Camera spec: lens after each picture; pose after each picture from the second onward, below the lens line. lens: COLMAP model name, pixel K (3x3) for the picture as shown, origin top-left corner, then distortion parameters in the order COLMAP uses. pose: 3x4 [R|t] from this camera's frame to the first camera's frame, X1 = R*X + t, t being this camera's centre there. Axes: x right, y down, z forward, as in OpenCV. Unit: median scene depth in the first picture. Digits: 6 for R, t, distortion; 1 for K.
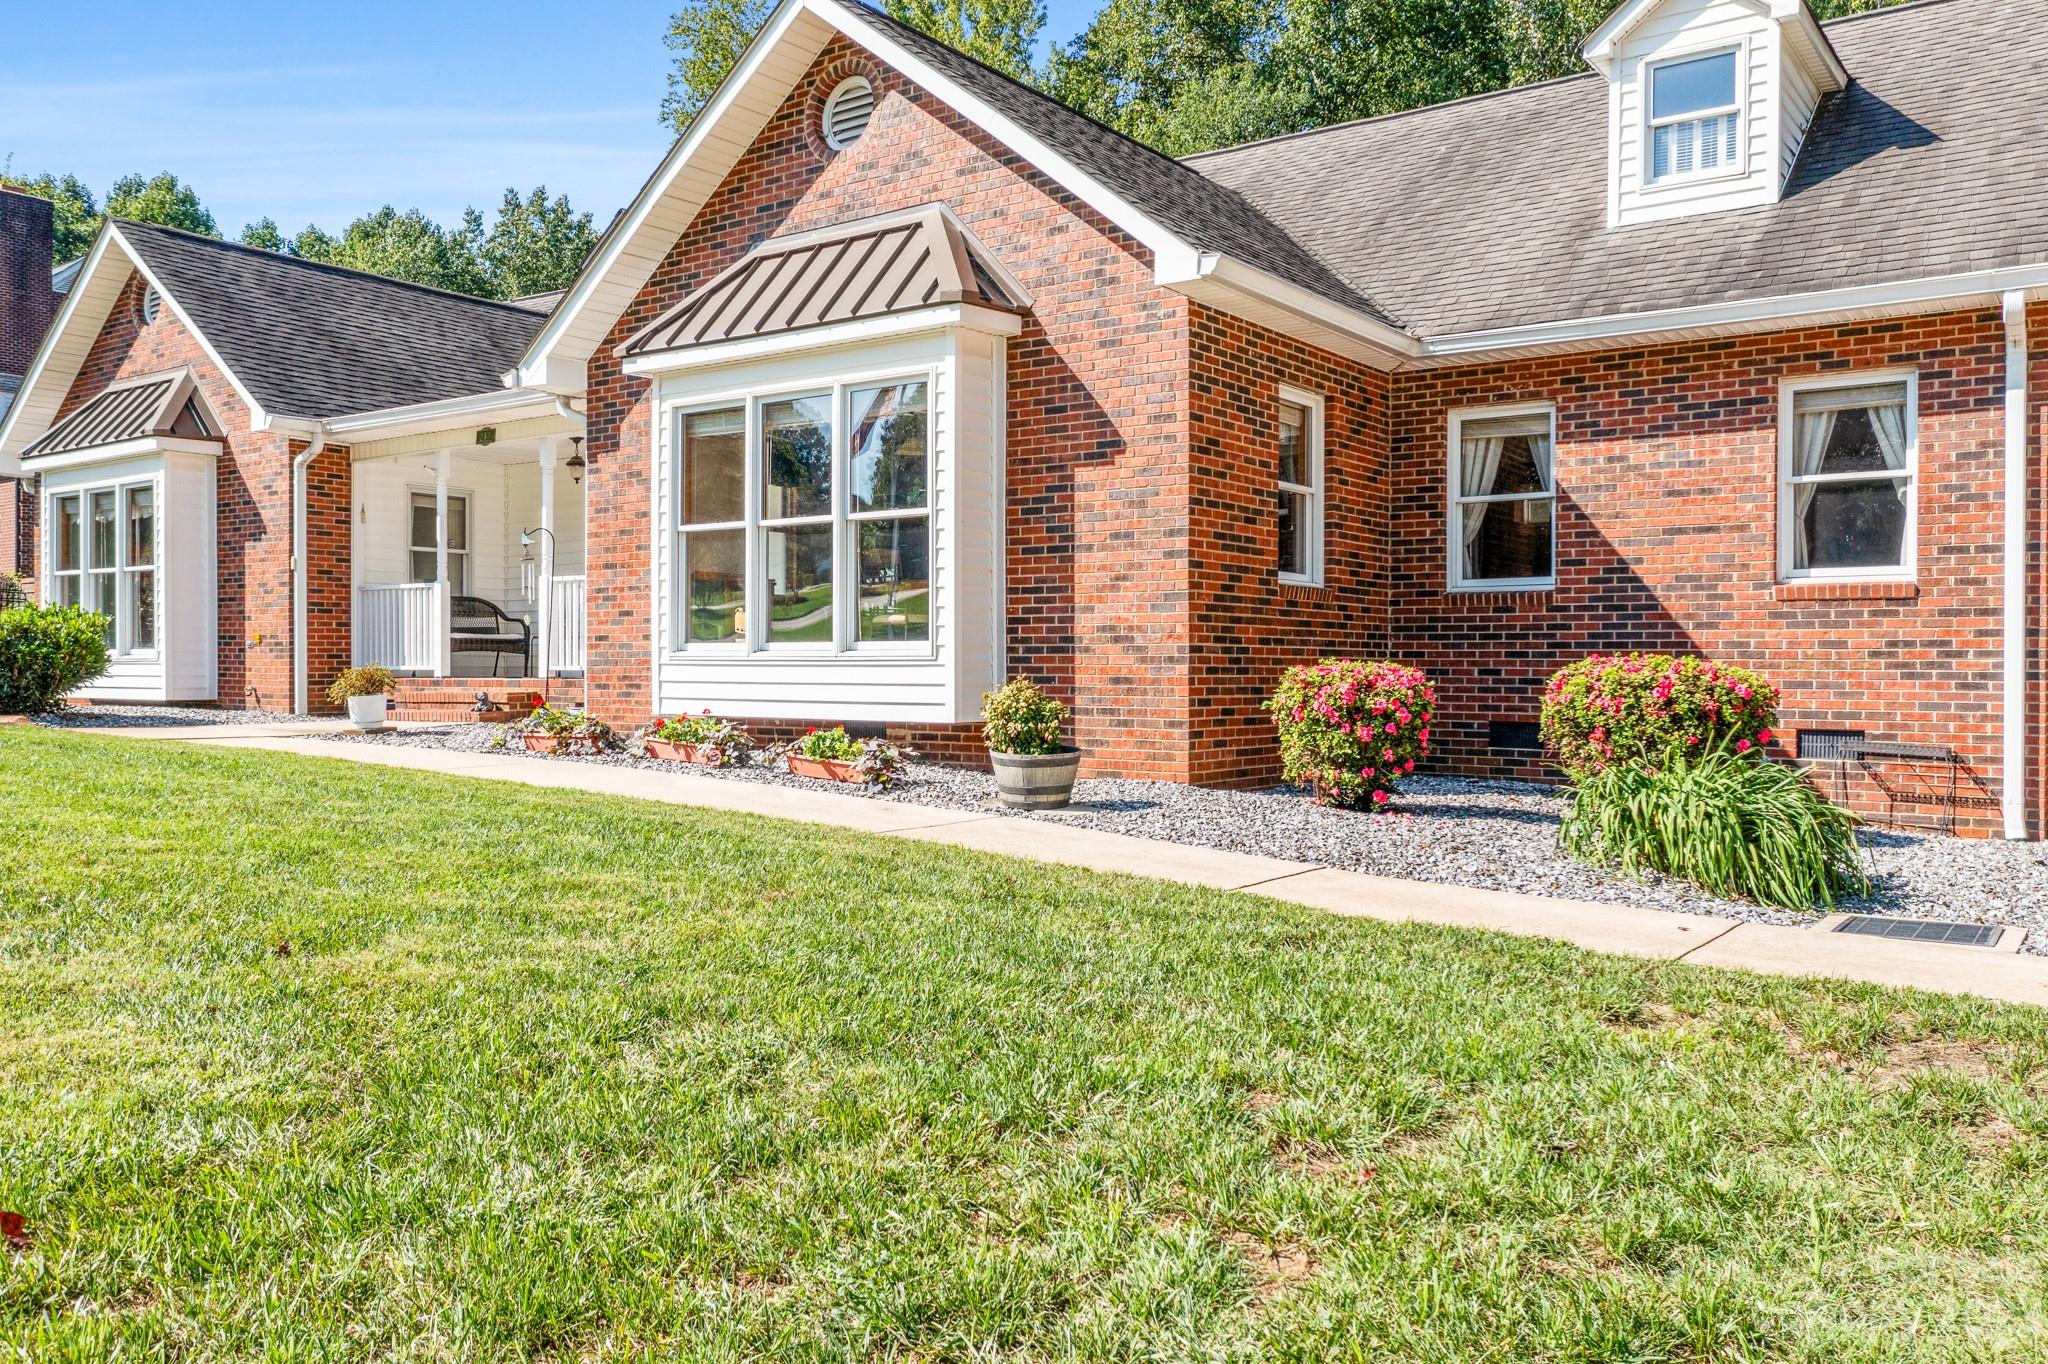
lens RADIAL K [[1621.6, 0, 983.4], [0, 1621.6, 688.0], [0, 0, 1]] dist [-0.012605, -0.001357]
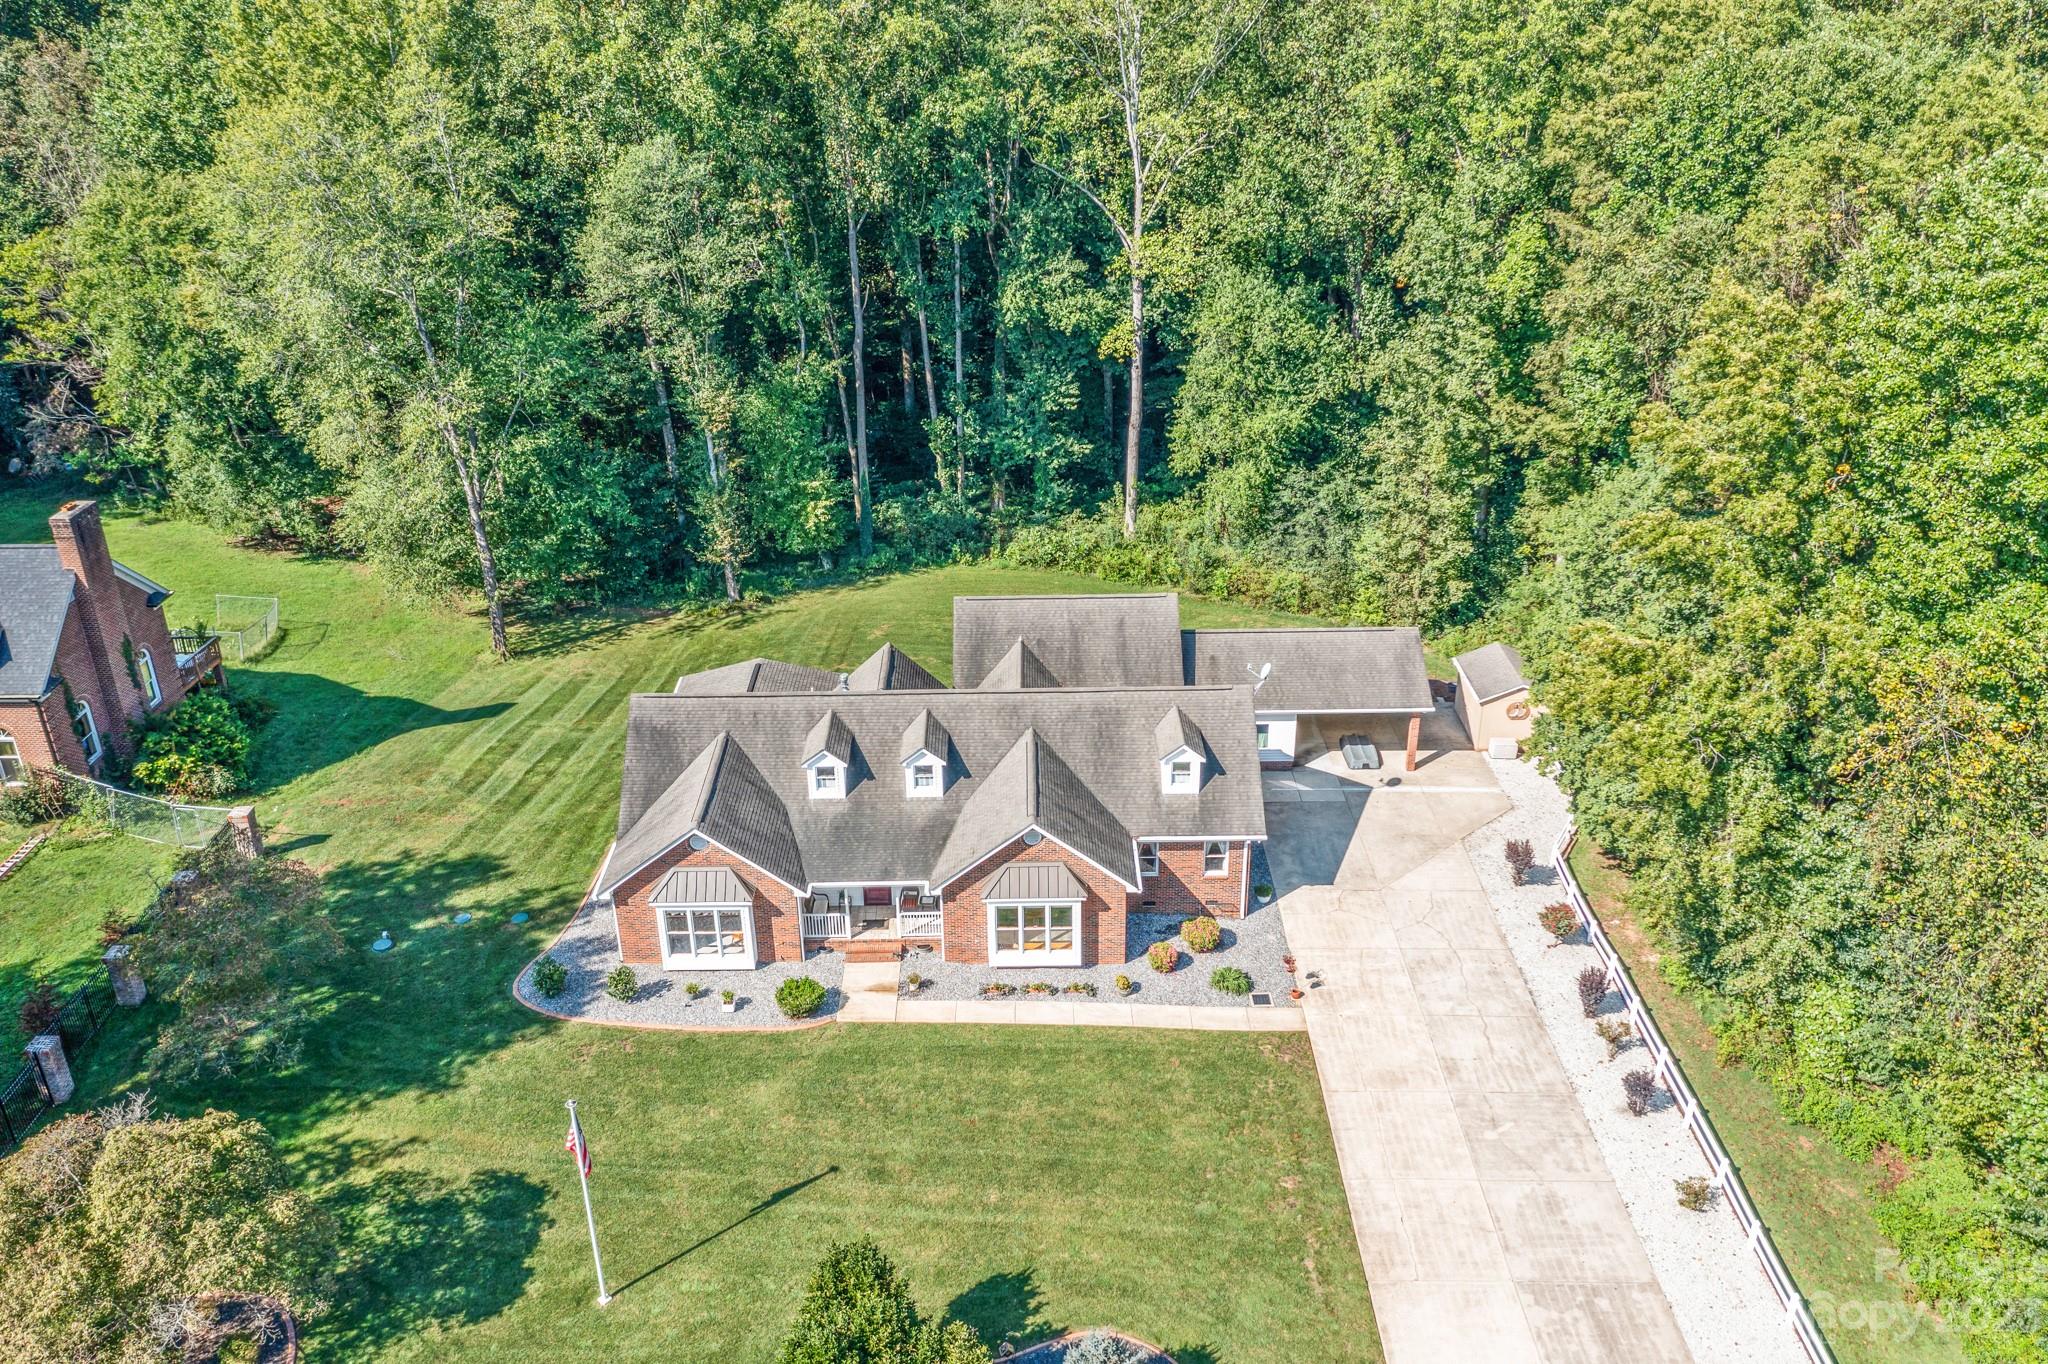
lens RADIAL K [[1672.7, 0, 1024.0], [0, 1672.7, 682.0], [0, 0, 1]] dist [-0.007568, -0.002012]
pose [[0.796459, -0.278058, 0.536969, -2.318454], [0.020914, 0.900140, 0.435098, -2.600220], [-0.604330, -0.335308, 0.722740, -1.990186]]
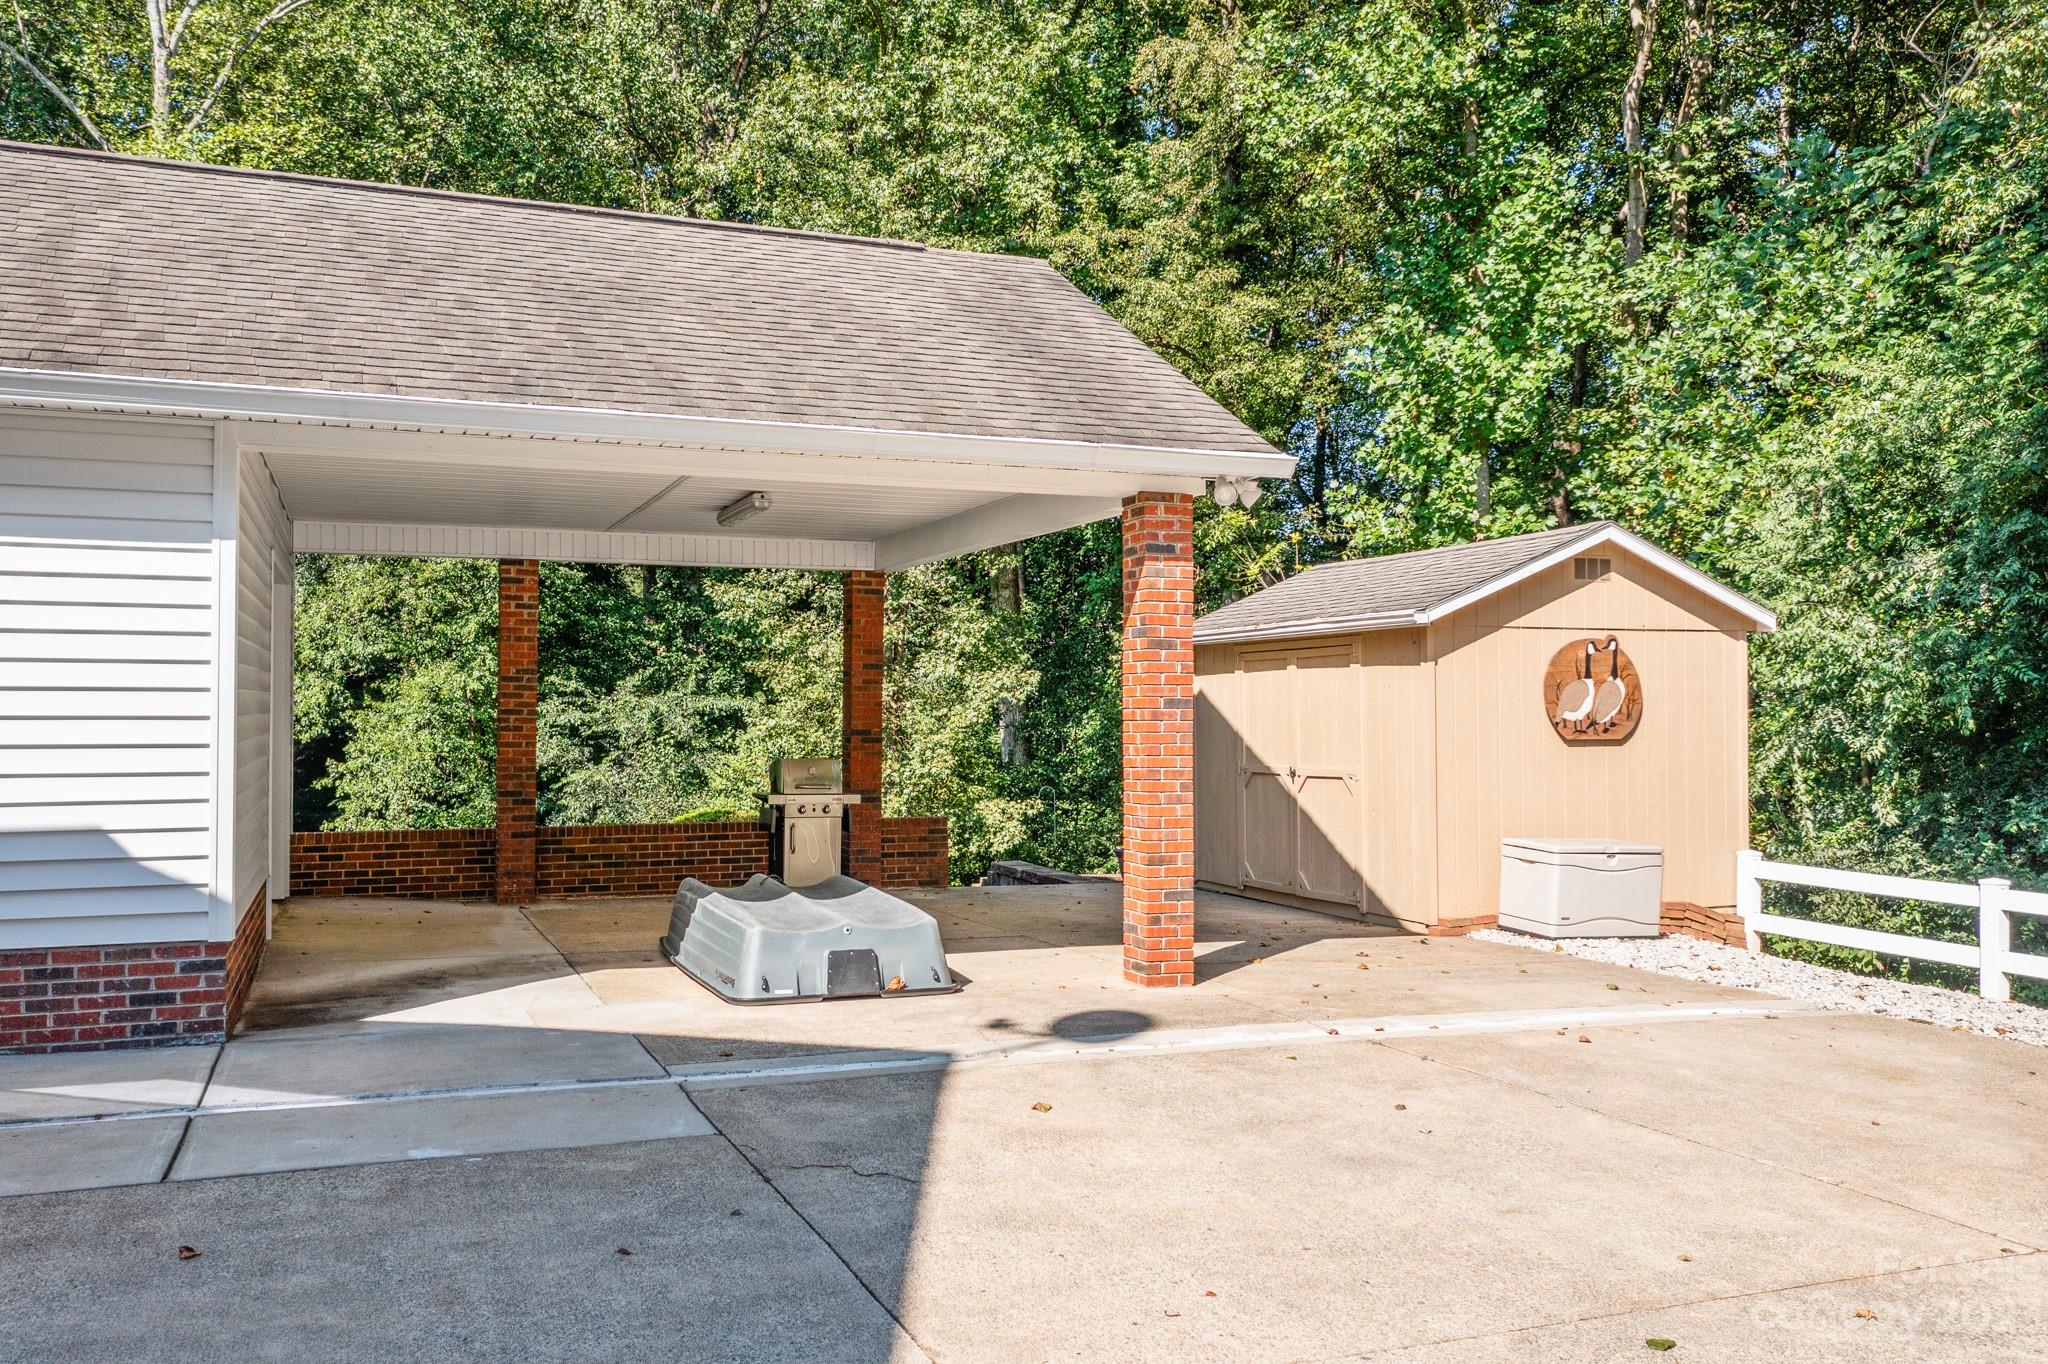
lens RADIAL K [[1630.4, 0, 1024.0], [0, 1630.4, 682.0], [0, 0, 1]] dist [-0.007823, 0.002681]
pose [[0.518416, 0.007340, 0.855097, 0.911568], [0.014277, 0.999749, -0.017238, -0.022623], [-0.855010, 0.021144, 0.518181, 0.804028]]
